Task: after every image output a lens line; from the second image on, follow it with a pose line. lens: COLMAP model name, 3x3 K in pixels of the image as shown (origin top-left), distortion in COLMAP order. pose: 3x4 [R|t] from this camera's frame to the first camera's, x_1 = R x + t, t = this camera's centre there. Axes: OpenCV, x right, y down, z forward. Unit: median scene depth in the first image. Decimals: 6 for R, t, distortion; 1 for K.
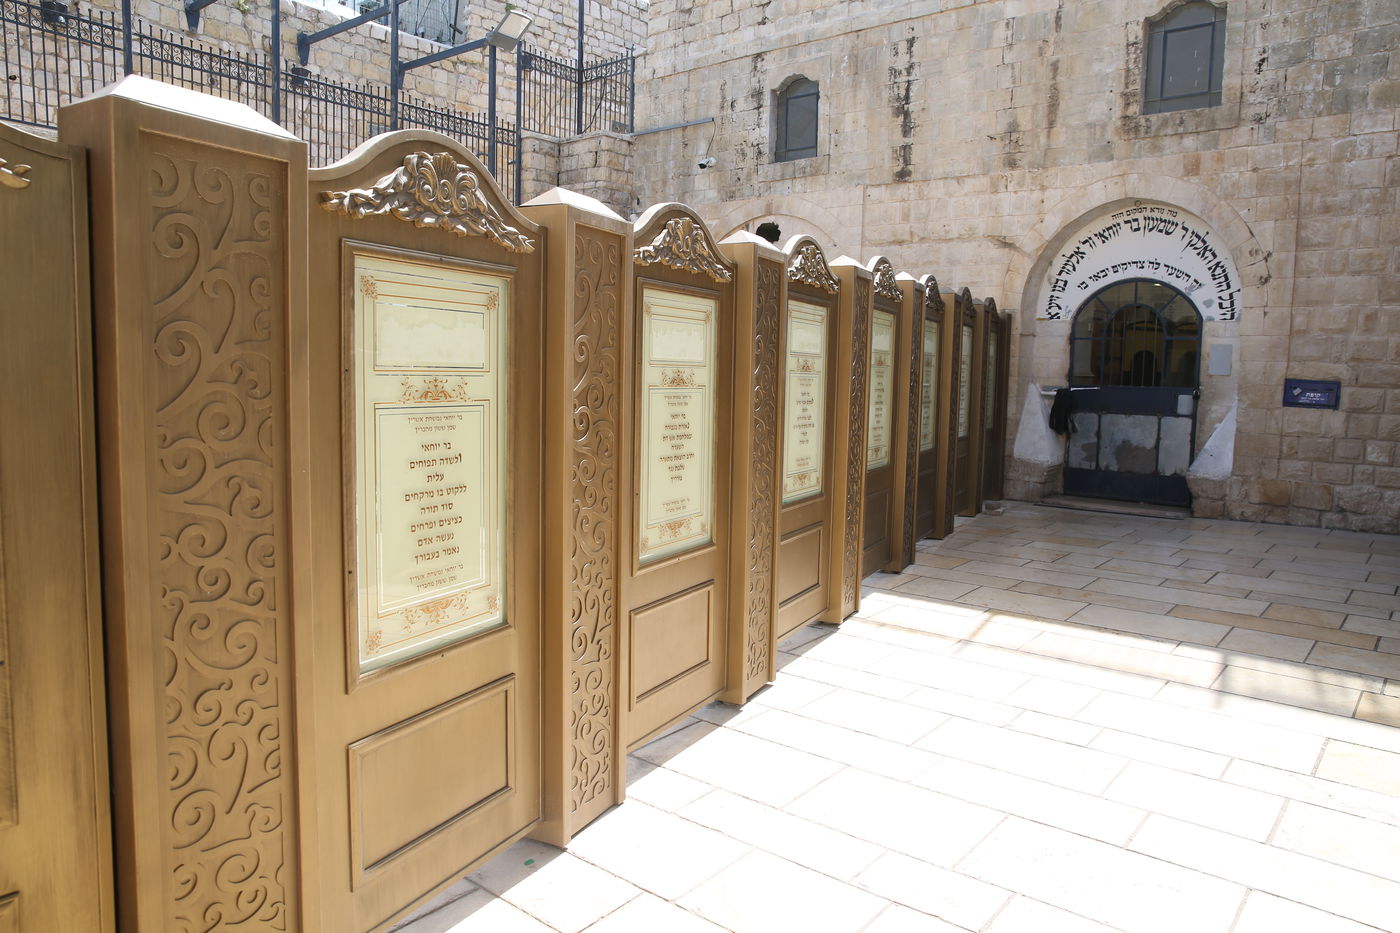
lens RADIAL K [[954.6, 0, 700.0], [0, 954.6, 466.5], [0, 0, 1]] dist [-0.110317, 0.087027]
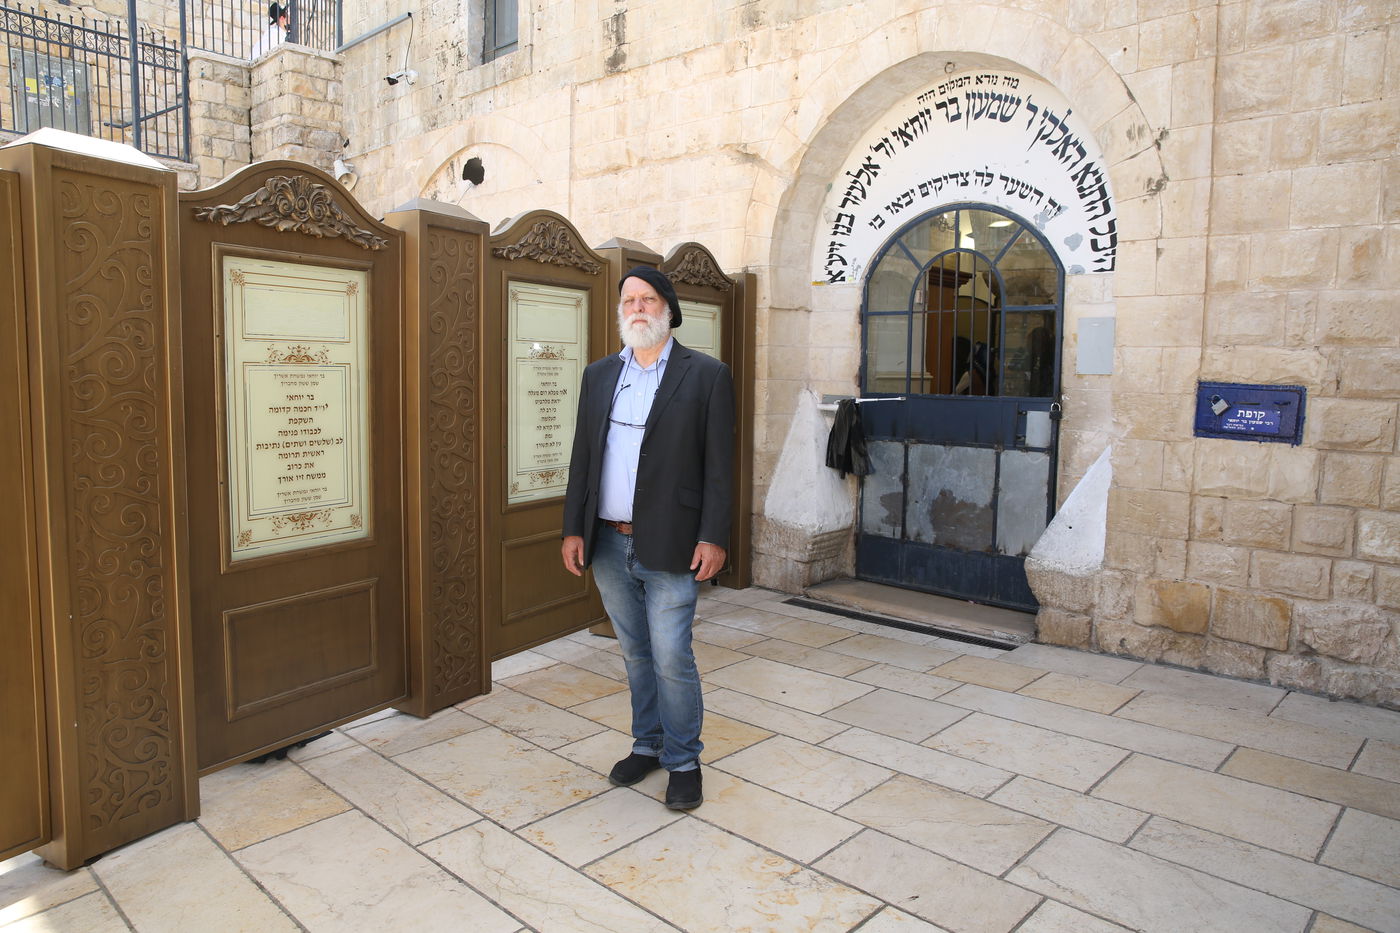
lens RADIAL K [[954.6, 0, 700.0], [0, 954.6, 466.5], [0, 0, 1]] dist [-0.110317, 0.087027]
pose [[0.998363, -0.002138, -0.057164, 0.353427], [0.002041, 0.999996, -0.001754, -0.043614], [0.057168, 0.001635, 0.998363, 0.435282]]
